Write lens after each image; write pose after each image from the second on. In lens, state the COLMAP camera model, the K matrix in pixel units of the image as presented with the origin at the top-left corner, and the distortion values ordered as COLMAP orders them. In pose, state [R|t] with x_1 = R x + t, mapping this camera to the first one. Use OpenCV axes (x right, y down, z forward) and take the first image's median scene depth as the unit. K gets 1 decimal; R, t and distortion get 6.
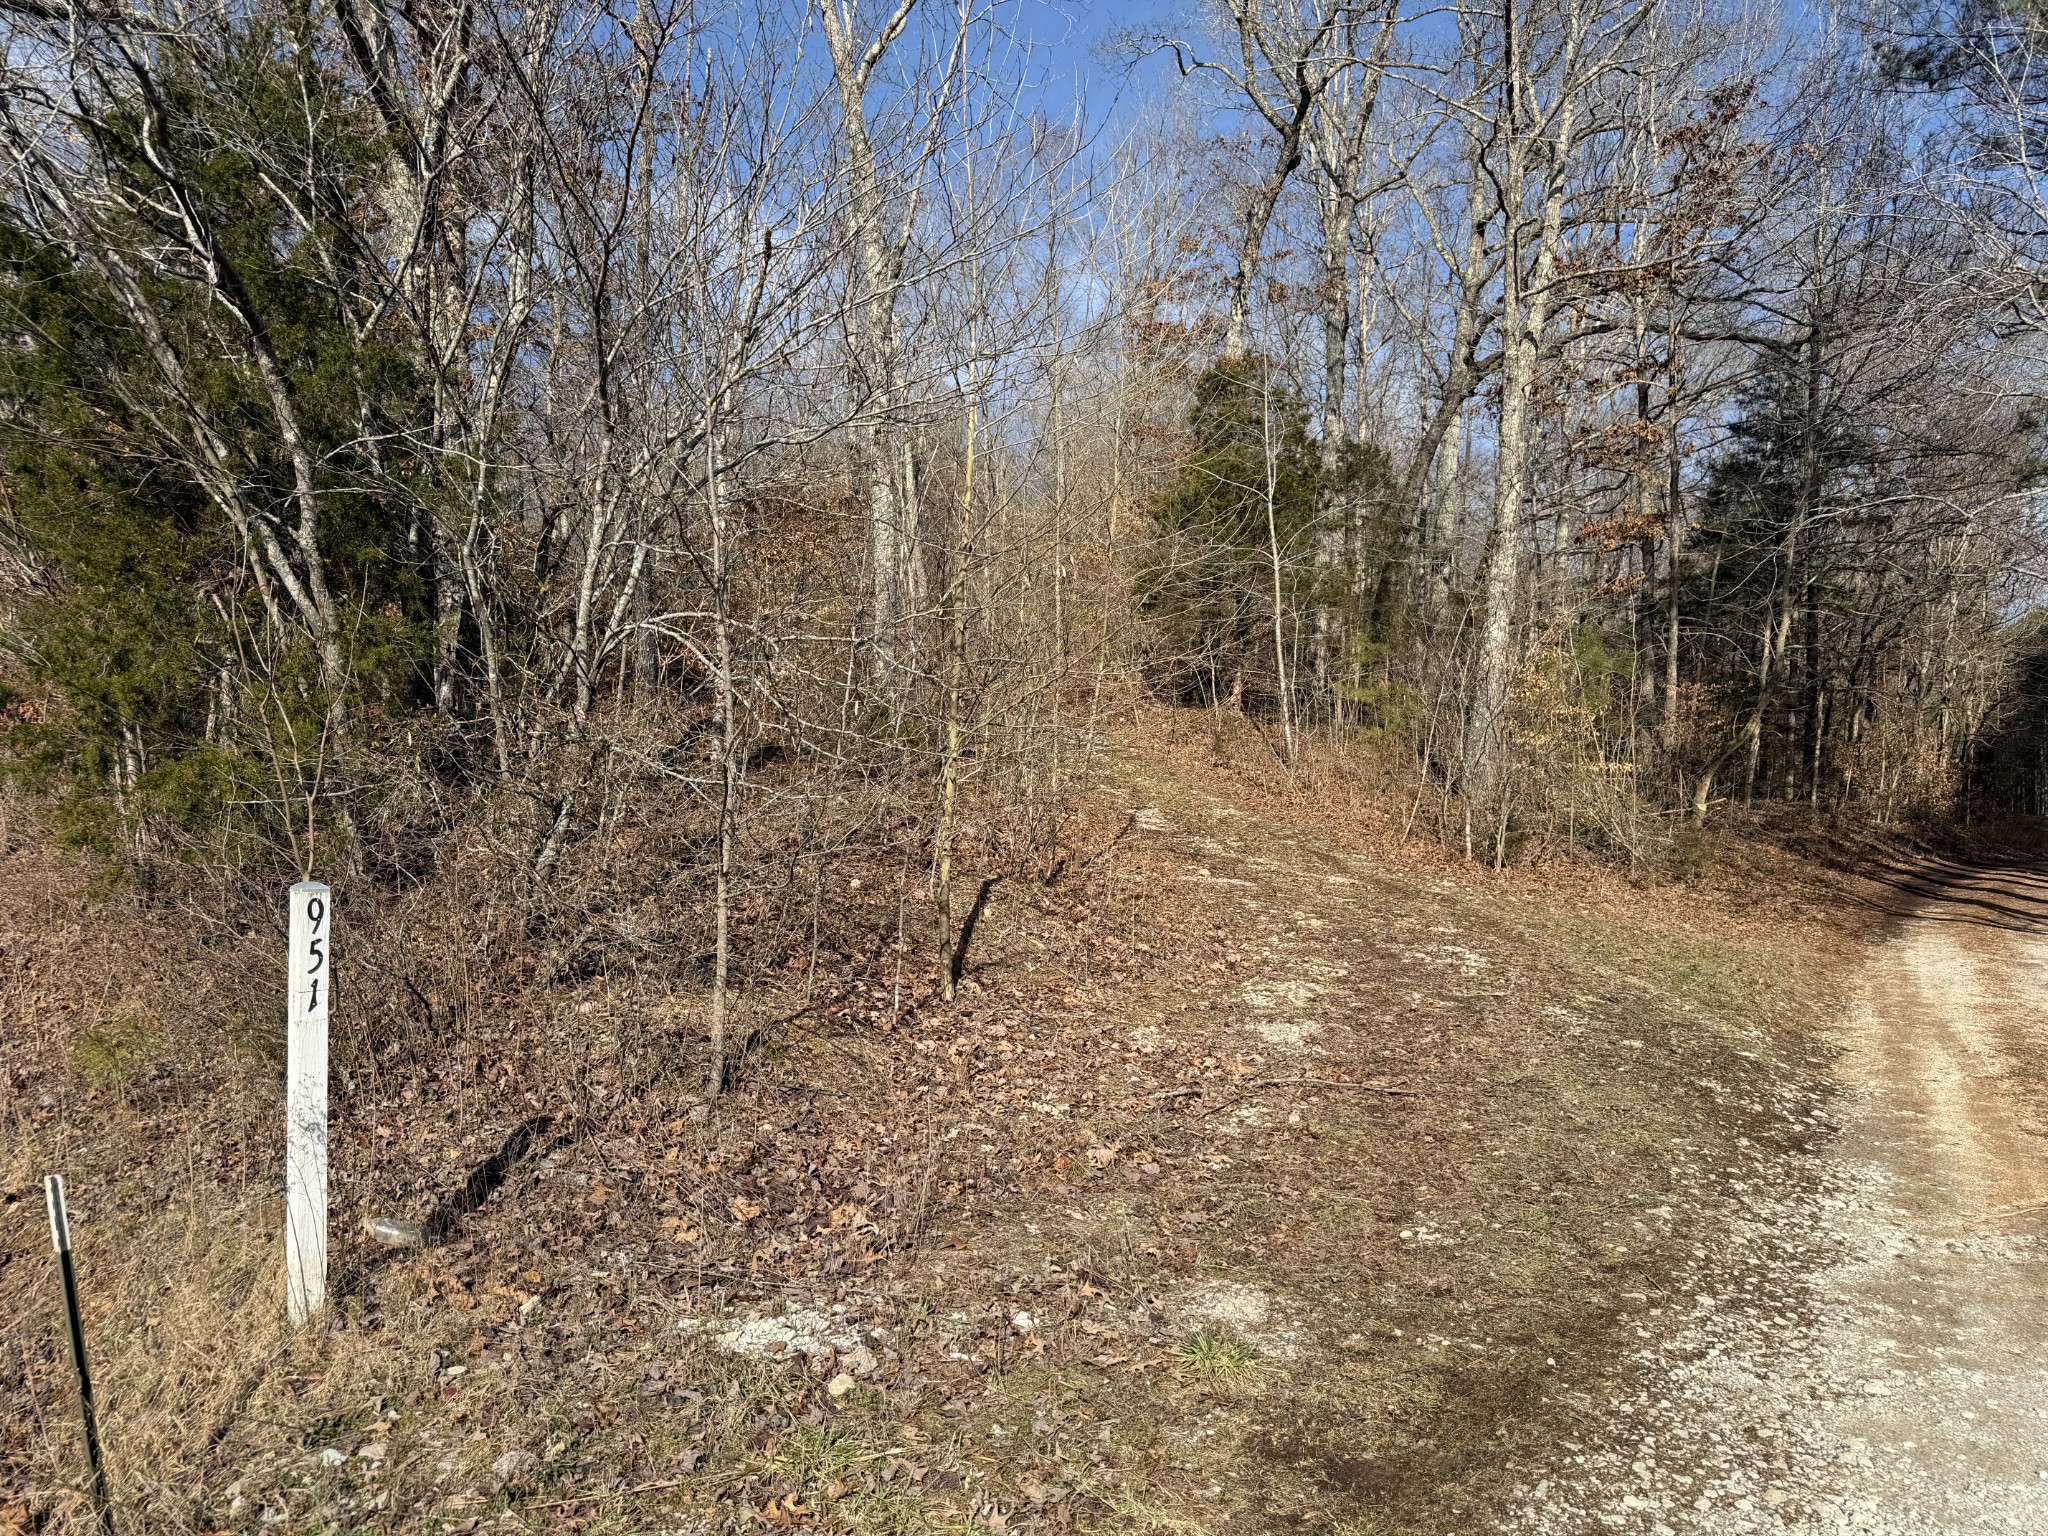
lens RADIAL K [[1407.2, 0, 1026.8], [0, 1407.2, 777.2], [0, 0, 1]] dist [0.163869, -0.279102]
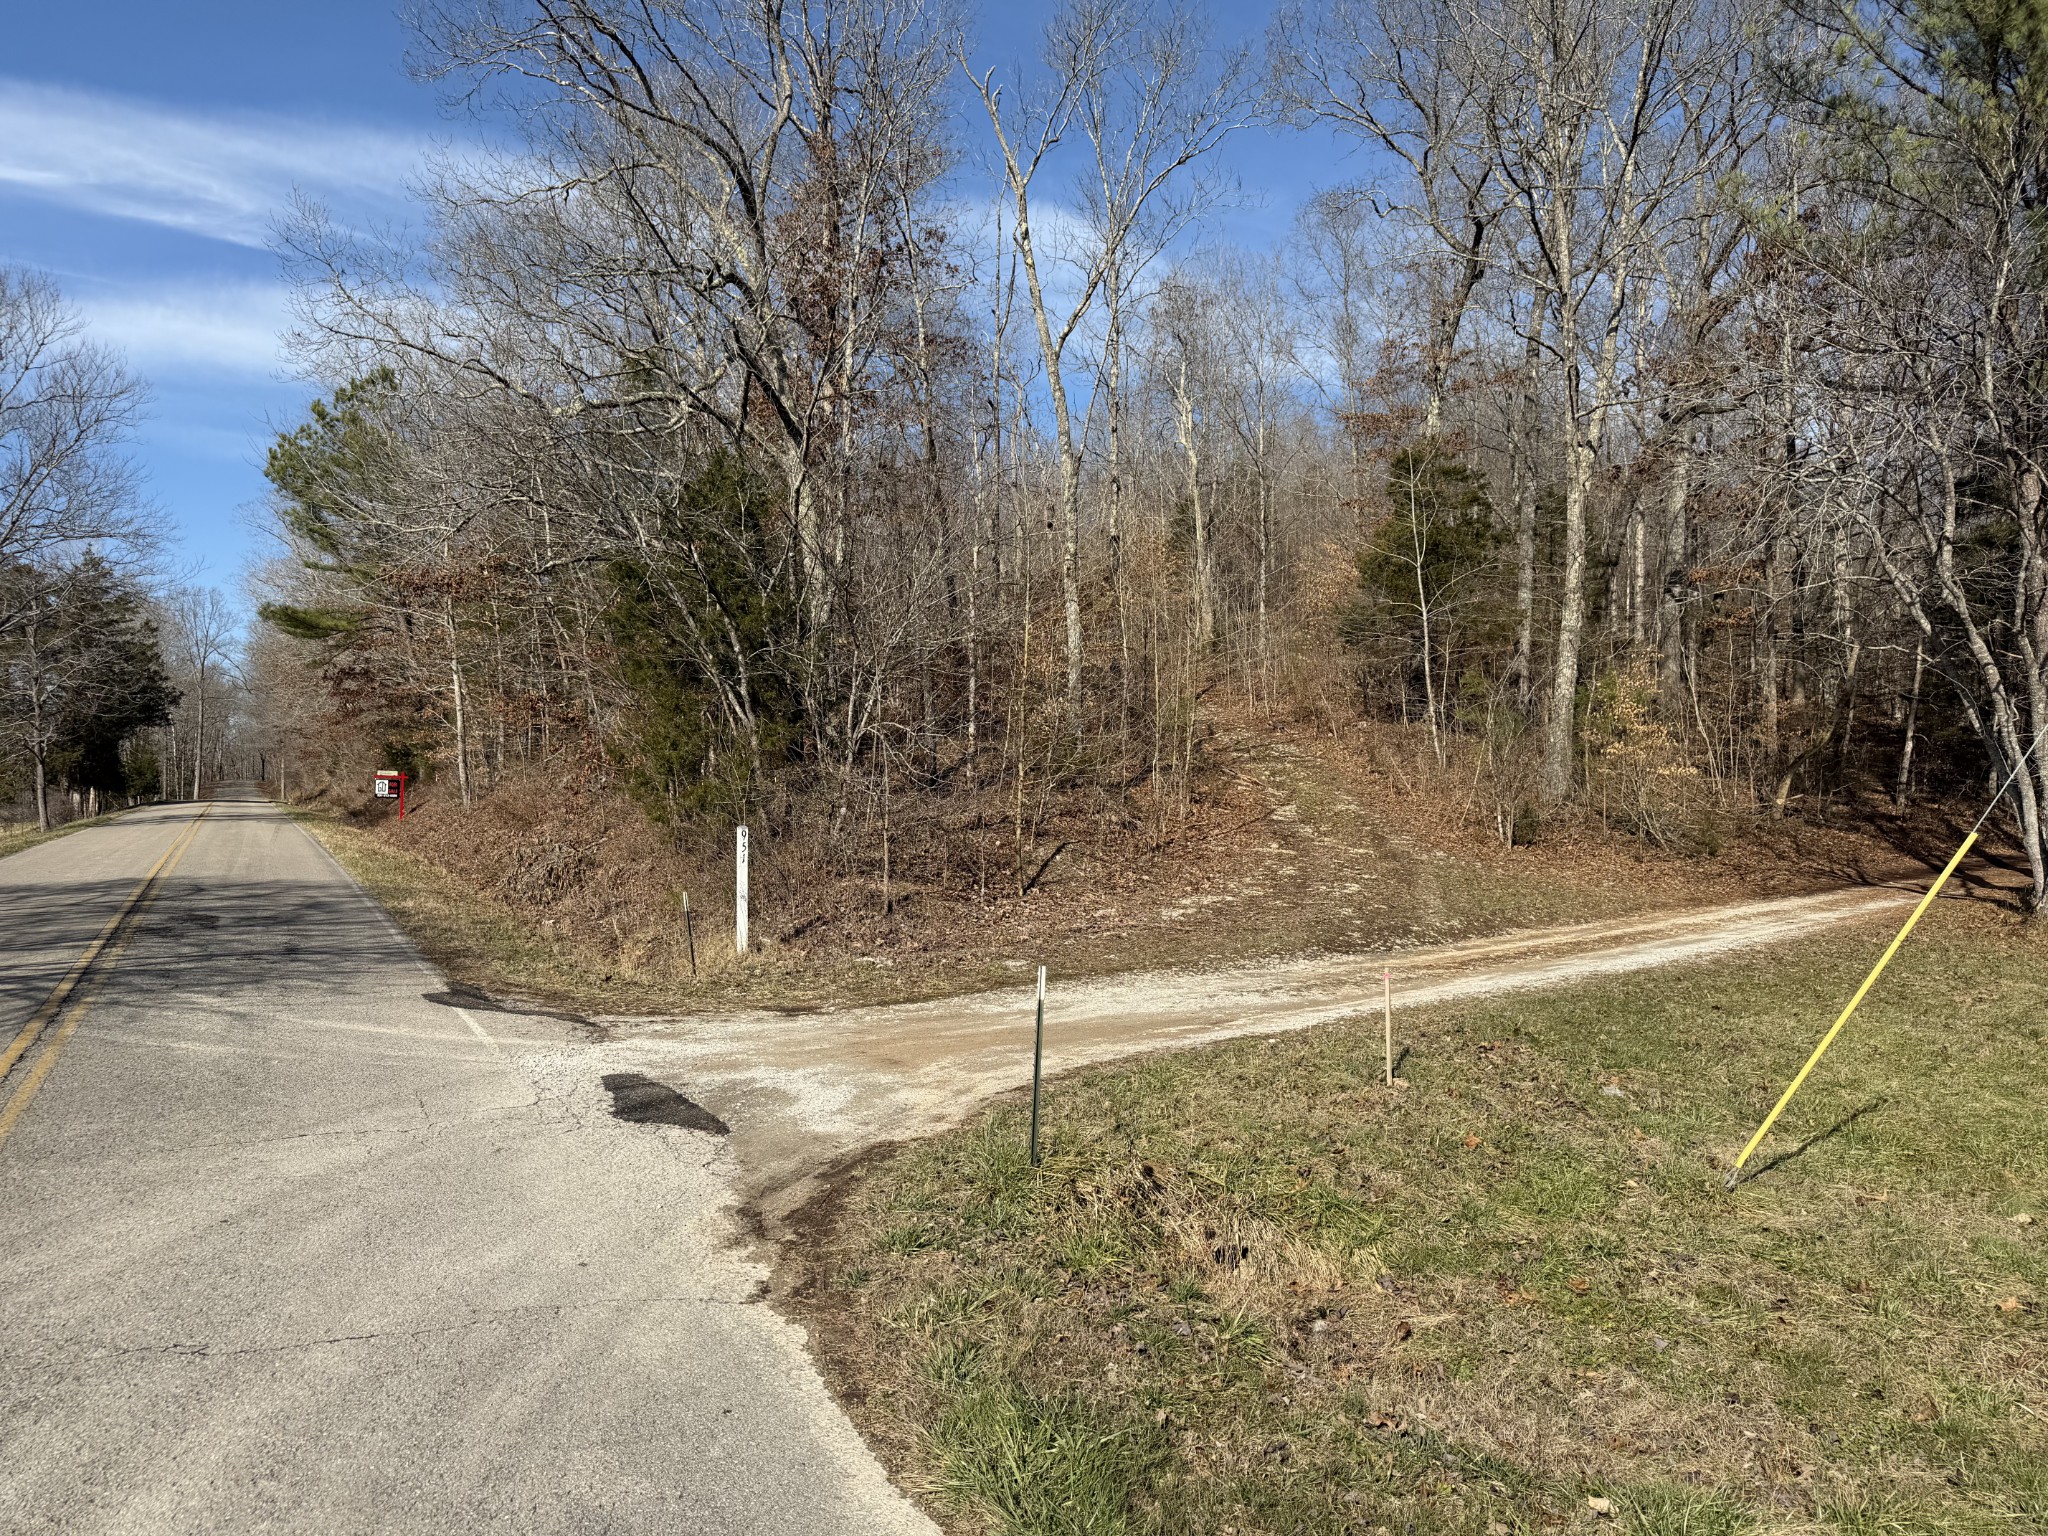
lens RADIAL K [[1407.2, 0, 1026.8], [0, 1407.2, 777.2], [0, 0, 1]] dist [0.163869, -0.279102]
pose [[0.961952, -0.010297, -0.273024, 0.231518], [0.010301, 0.999946, -0.001418, -0.006745], [0.273024, -0.001448, 0.962006, -0.442789]]
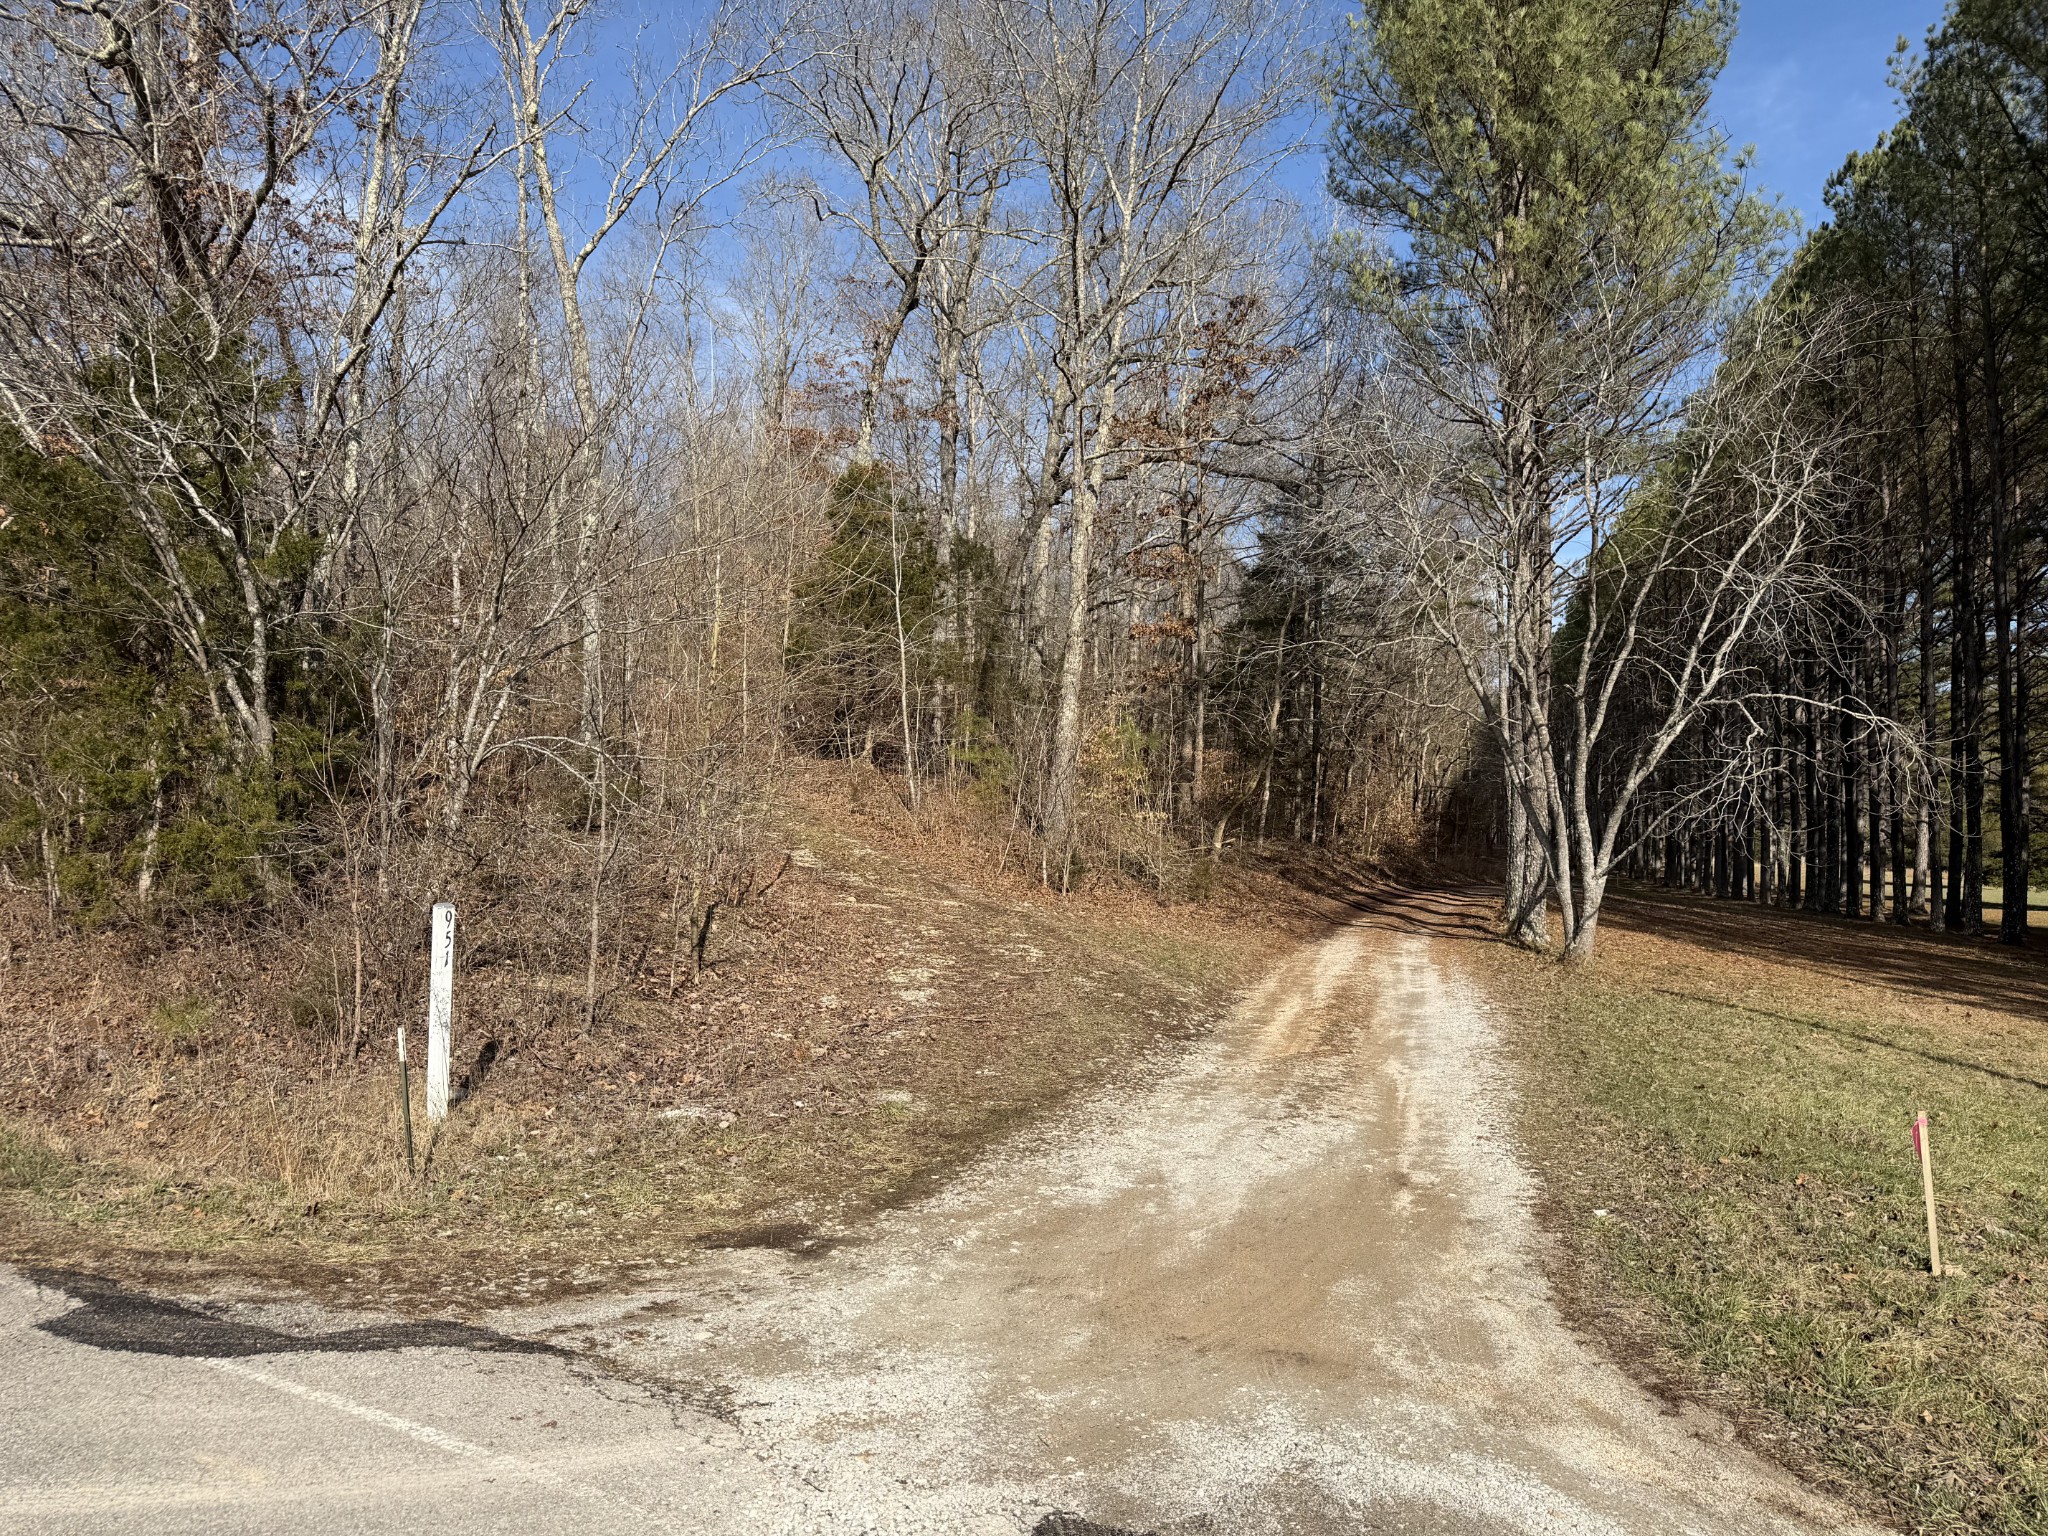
lens RADIAL K [[1407.2, 0, 1026.8], [0, 1407.2, 777.2], [0, 0, 1]] dist [0.163869, -0.279102]
pose [[0.964104, 0.010305, 0.265326, -0.053517], [-0.004192, 0.999713, -0.023595, -0.012692], [-0.265492, 0.021636, 0.963870, -0.250370]]
